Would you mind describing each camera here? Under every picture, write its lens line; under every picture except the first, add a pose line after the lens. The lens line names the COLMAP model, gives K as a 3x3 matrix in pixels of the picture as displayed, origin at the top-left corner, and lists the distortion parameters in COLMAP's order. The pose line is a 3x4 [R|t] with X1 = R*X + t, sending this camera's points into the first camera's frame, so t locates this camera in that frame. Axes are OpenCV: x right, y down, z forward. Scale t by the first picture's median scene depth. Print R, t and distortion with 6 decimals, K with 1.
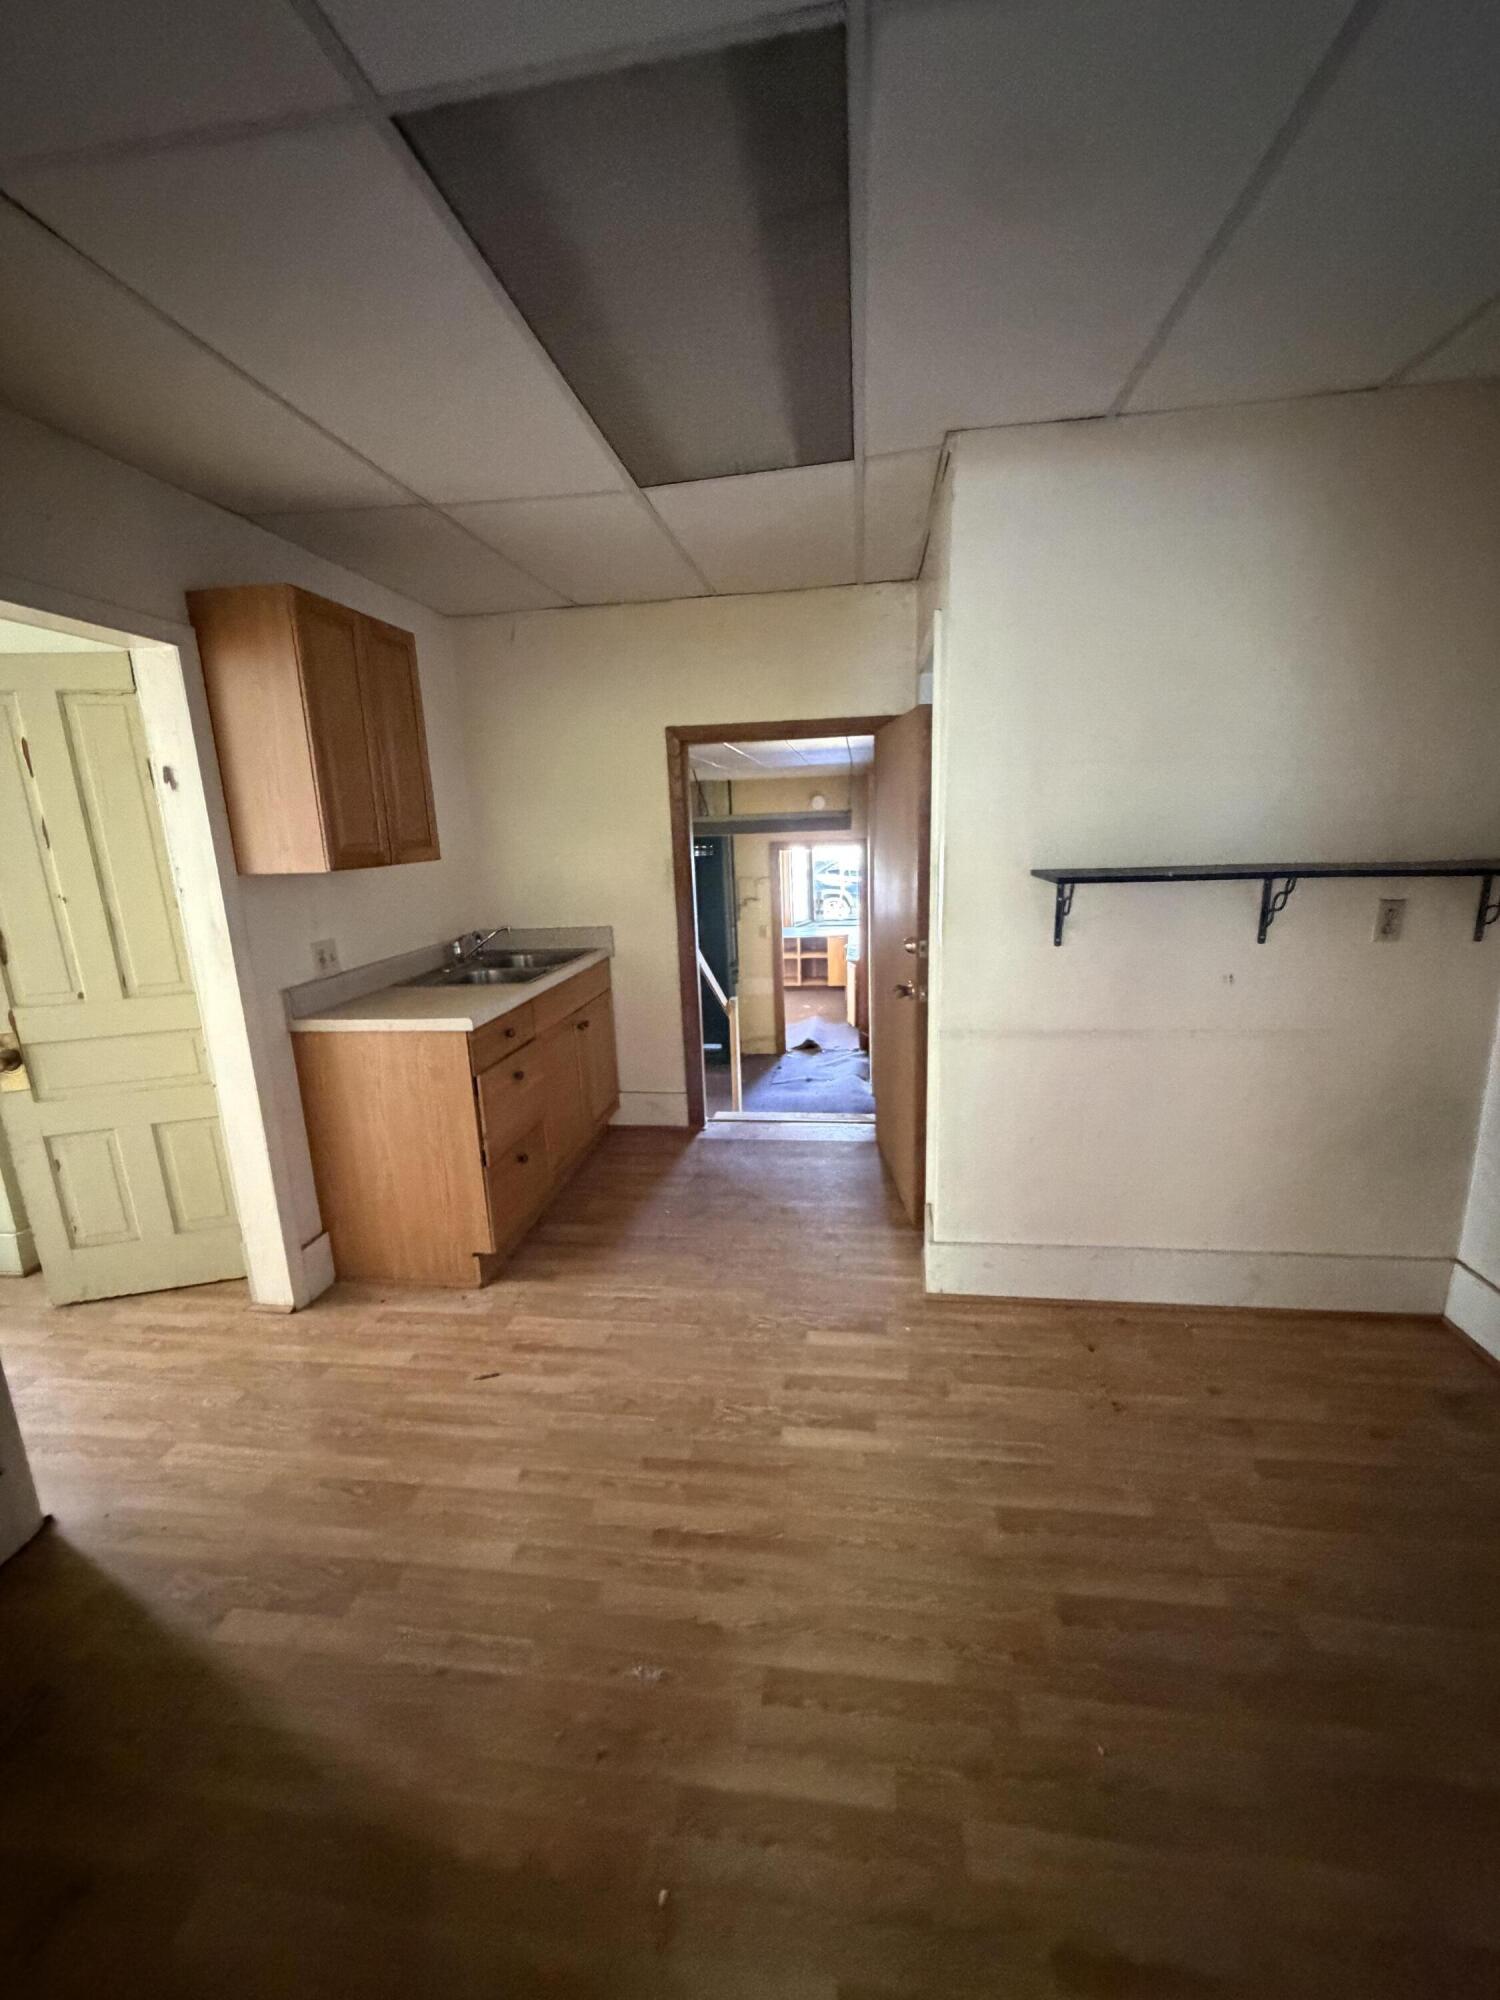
lens RADIAL K [[801.3, 0, 750.0], [0, 801.3, 1000.0], [0, 0, 1]] dist [-0.002247, -0.000019]
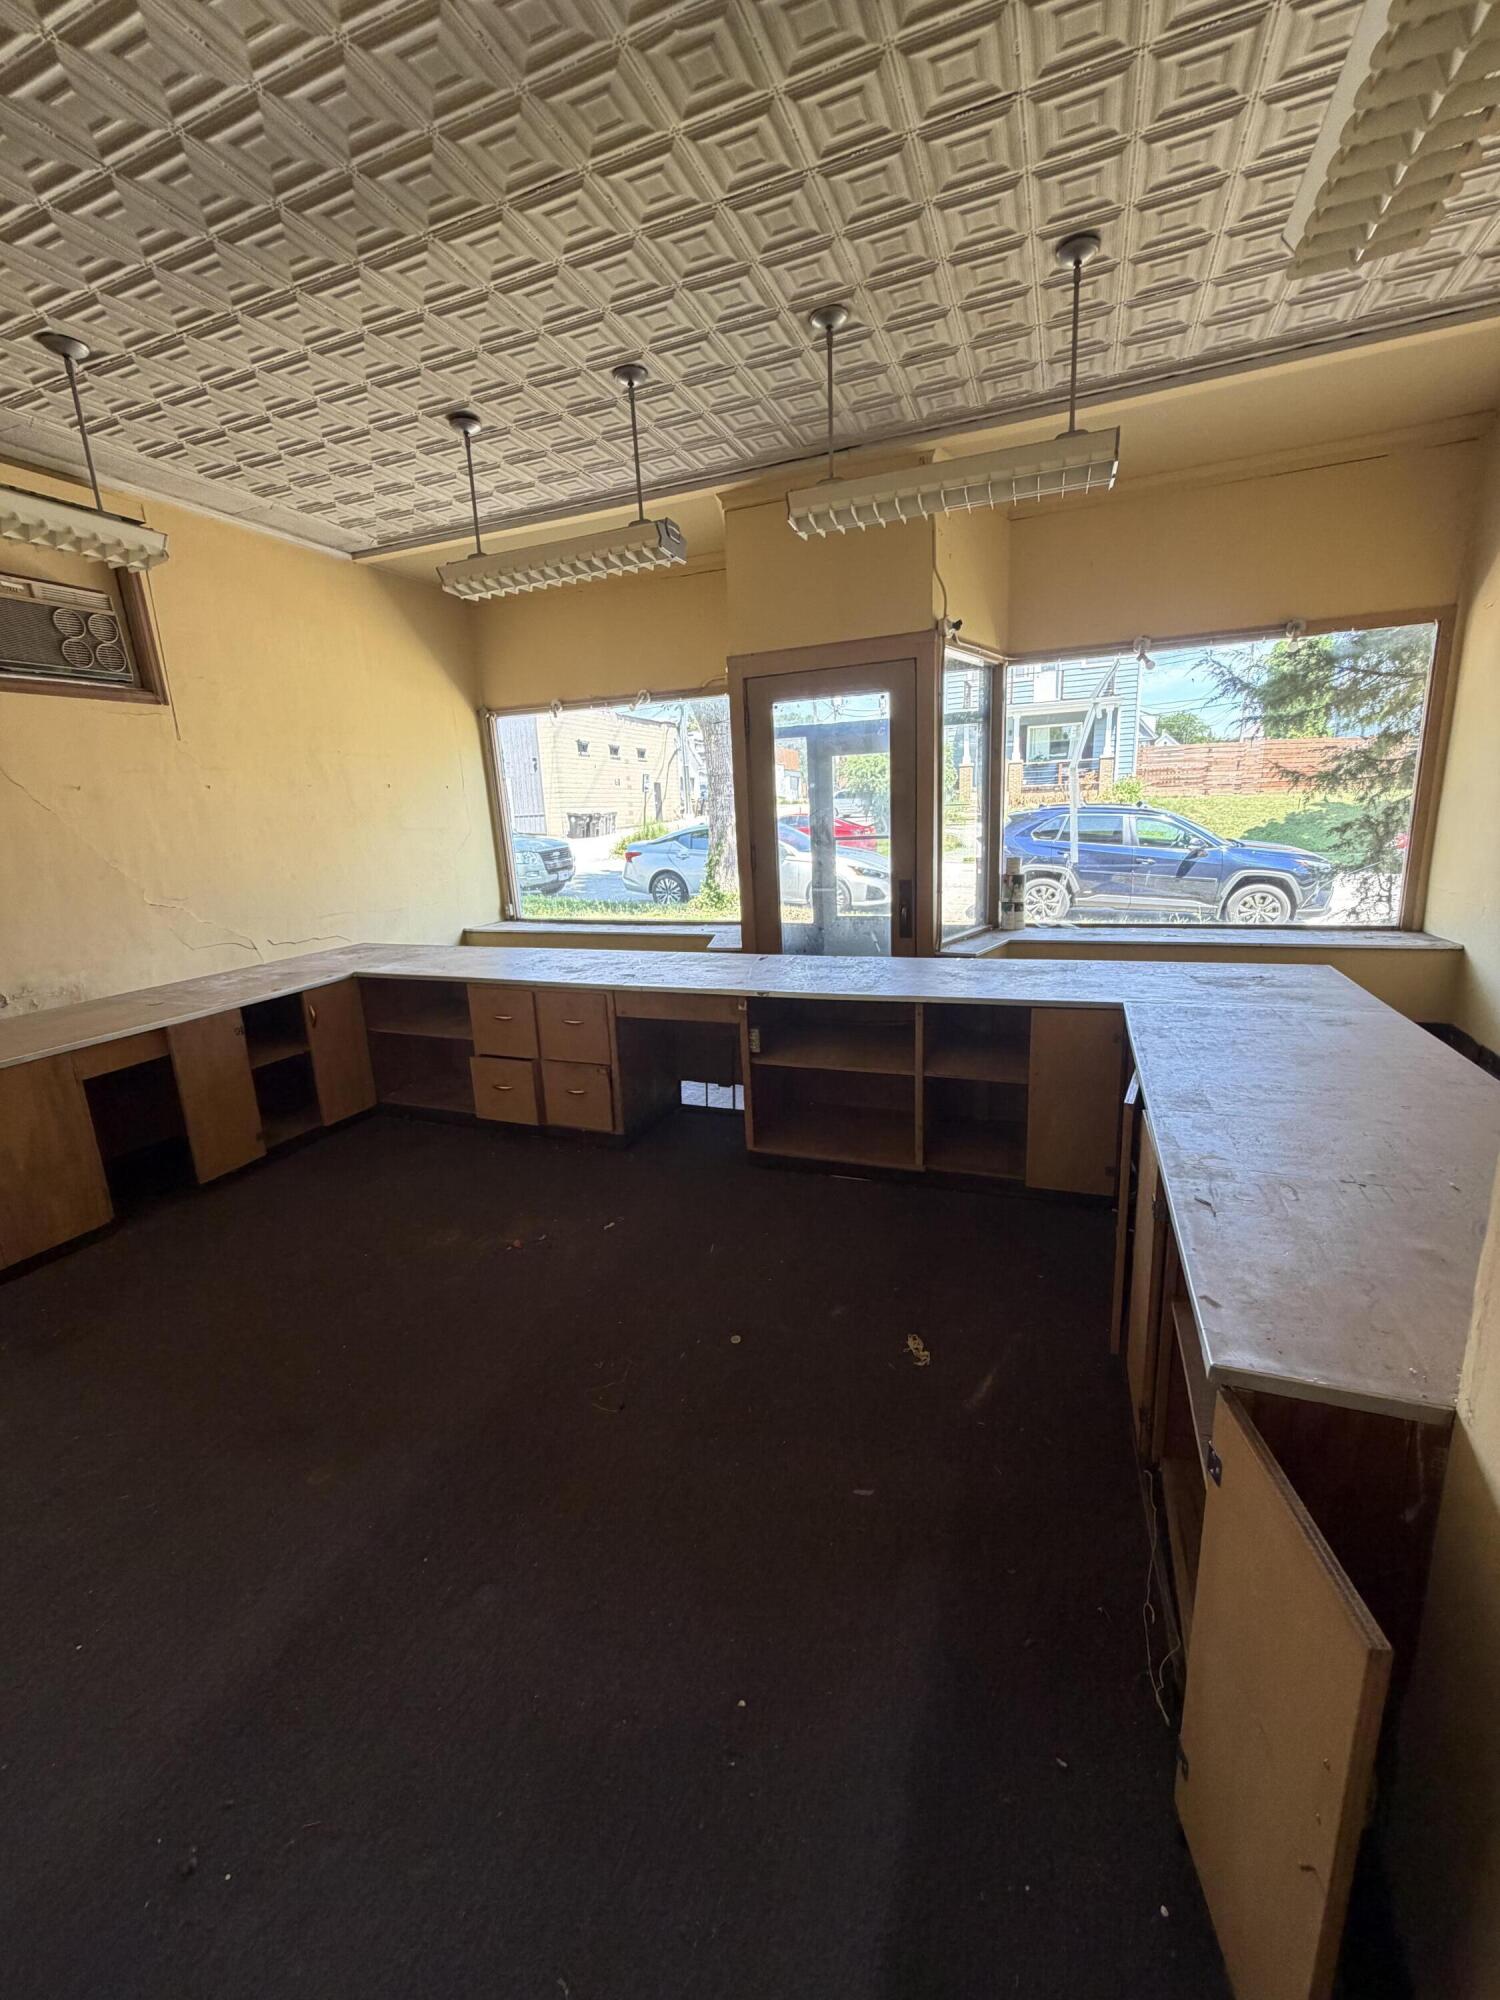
lens RADIAL K [[801.3, 0, 750.0], [0, 801.3, 1000.0], [0, 0, 1]] dist [-0.002247, -0.000019]
pose [[0.971393, 0.046300, -0.232922, 0.061055], [-0.041541, 0.998816, 0.025299, -0.075168], [0.233818, -0.014900, 0.972166, 0.645536]]
